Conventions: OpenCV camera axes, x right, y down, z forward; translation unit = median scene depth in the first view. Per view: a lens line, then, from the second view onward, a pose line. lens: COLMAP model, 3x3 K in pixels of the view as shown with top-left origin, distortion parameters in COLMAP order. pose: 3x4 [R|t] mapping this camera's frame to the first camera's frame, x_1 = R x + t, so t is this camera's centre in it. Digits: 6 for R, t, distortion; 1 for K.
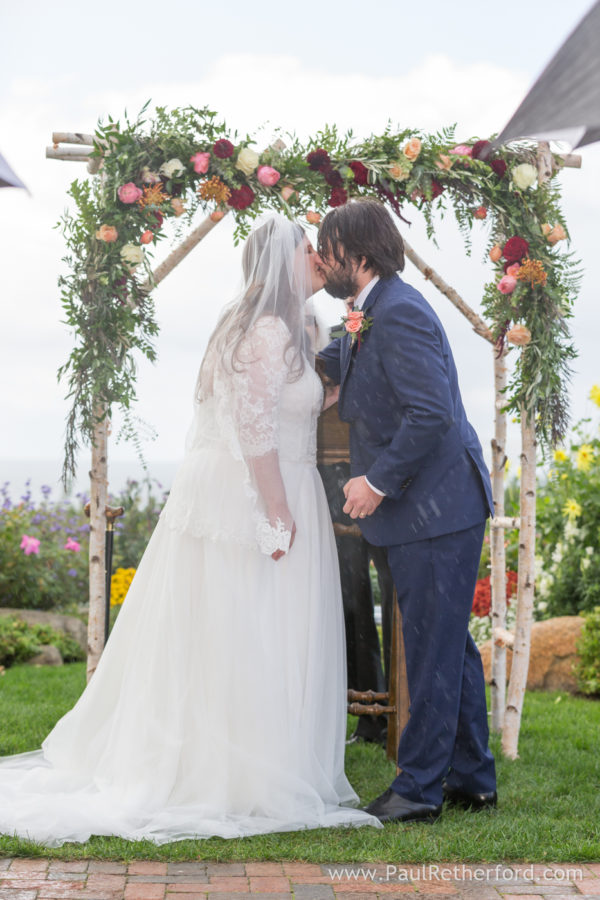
lens RADIAL K [[2074.6, 0, 300.0], [0, 2074.6, 450.0], [0, 0, 1]] dist [0.013860, -0.178326]
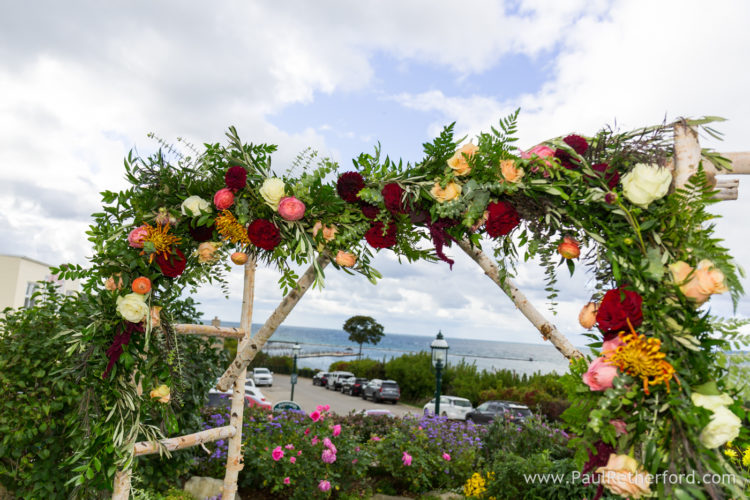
lens RADIAL K [[558.7, 0, 375.0], [0, 558.7, 250.0], [0, 0, 1]] dist [-0.000925, -0.001287]
pose [[0.858175, -0.028941, -0.512541, 0.123492], [-0.052954, 0.988093, -0.144457, -0.086610], [0.510619, 0.151111, 0.846424, 0.832294]]
